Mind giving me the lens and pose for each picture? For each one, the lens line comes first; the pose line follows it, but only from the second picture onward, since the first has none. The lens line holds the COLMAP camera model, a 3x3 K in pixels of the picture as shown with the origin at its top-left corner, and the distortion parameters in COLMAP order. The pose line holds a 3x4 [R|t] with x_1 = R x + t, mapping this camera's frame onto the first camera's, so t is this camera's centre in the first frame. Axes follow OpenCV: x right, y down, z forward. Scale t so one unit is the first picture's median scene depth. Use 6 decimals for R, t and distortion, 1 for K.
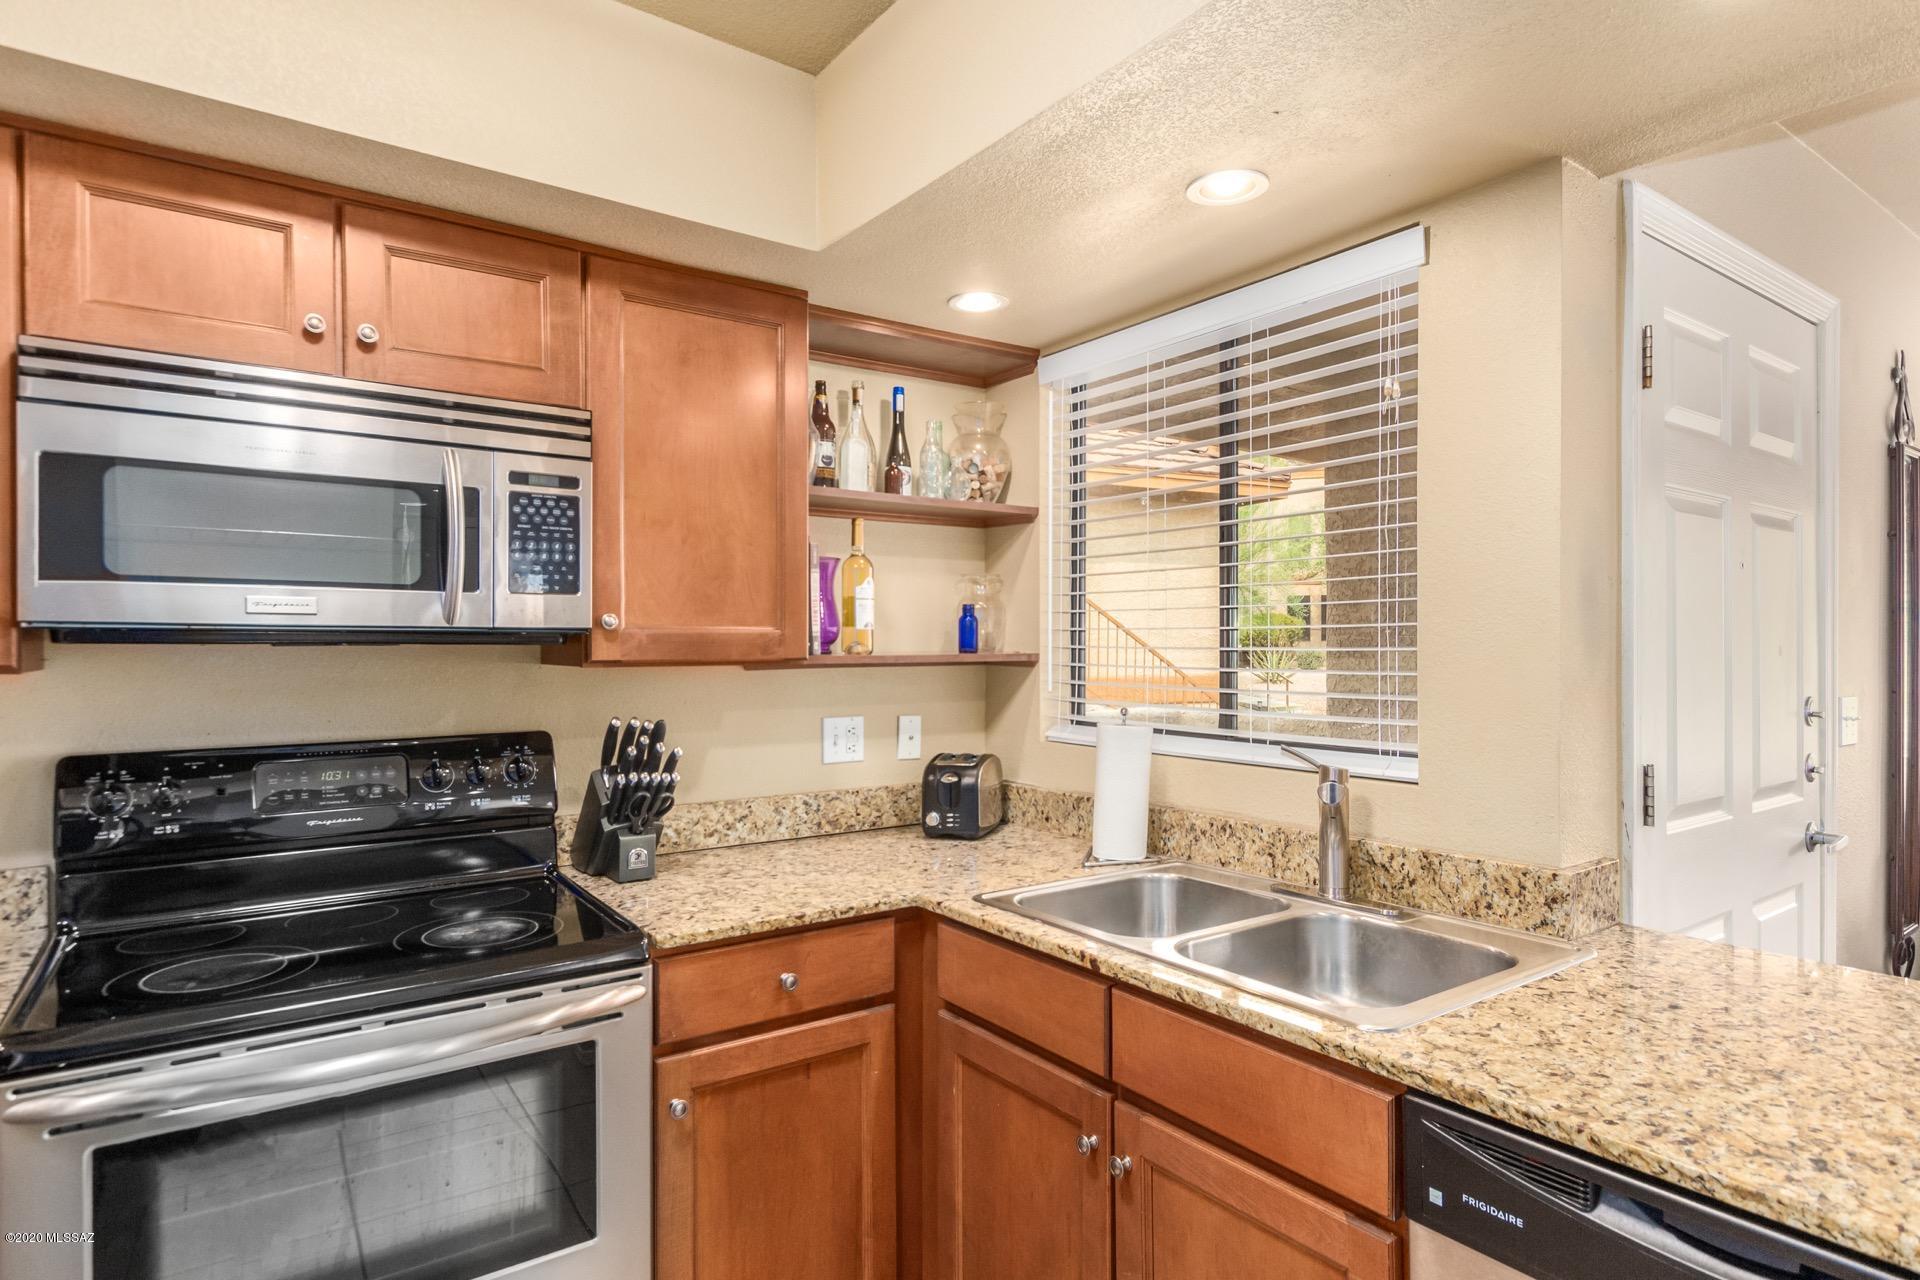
lens RADIAL K [[1045.5, 0, 946.9], [0, 1045.5, 648.0], [0, 0, 1]] dist [0.004627, -0.004861]
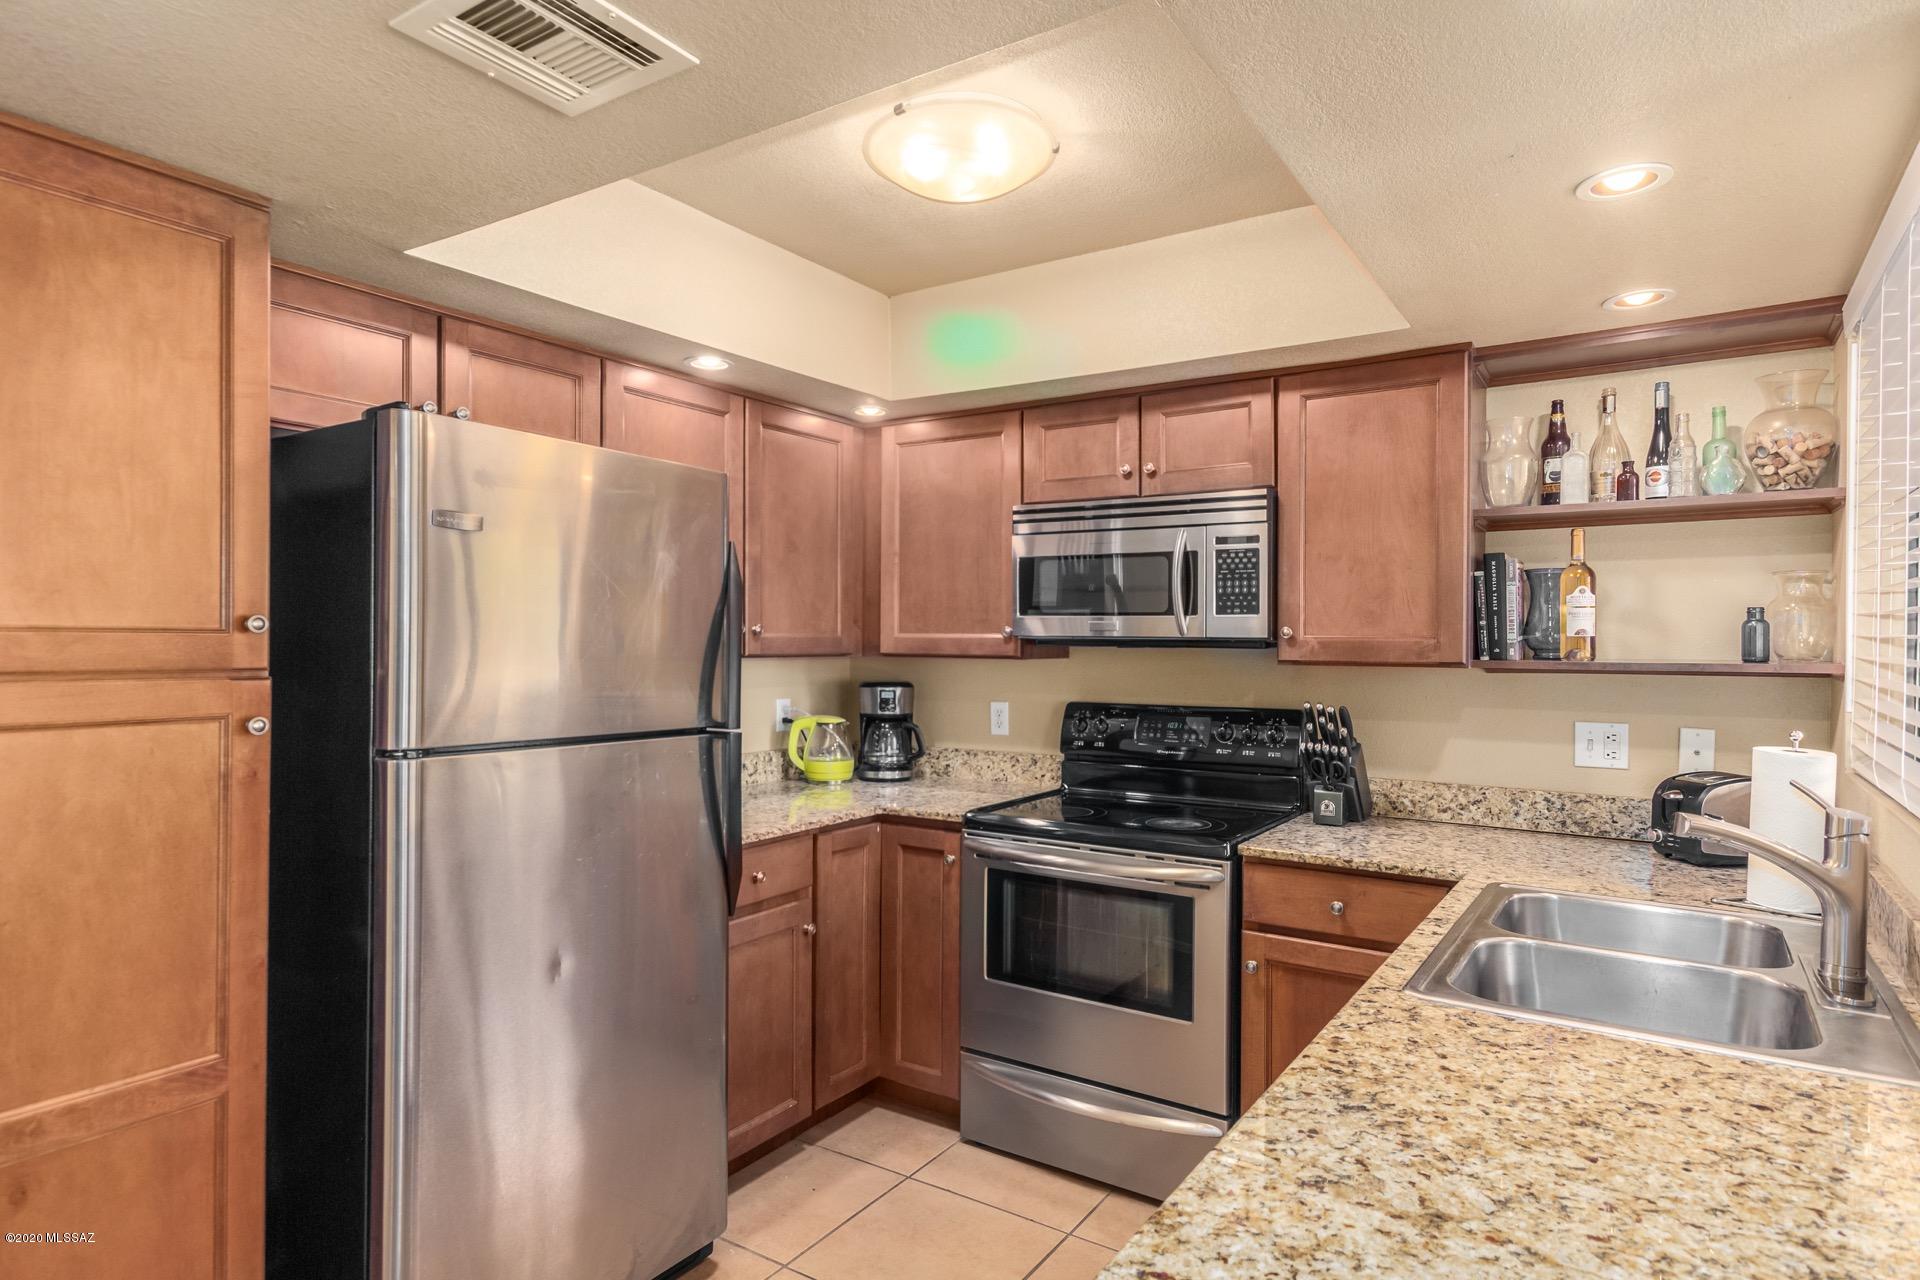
lens RADIAL K [[1045.5, 0, 944.1], [0, 1045.5, 641.5], [0, 0, 1]] dist [0.004627, -0.004861]
pose [[0.351214, 0.006799, -0.936271, 0.895900], [-0.008098, 0.999958, 0.004224, -0.016640], [0.936260, 0.006098, 0.351254, 0.074467]]
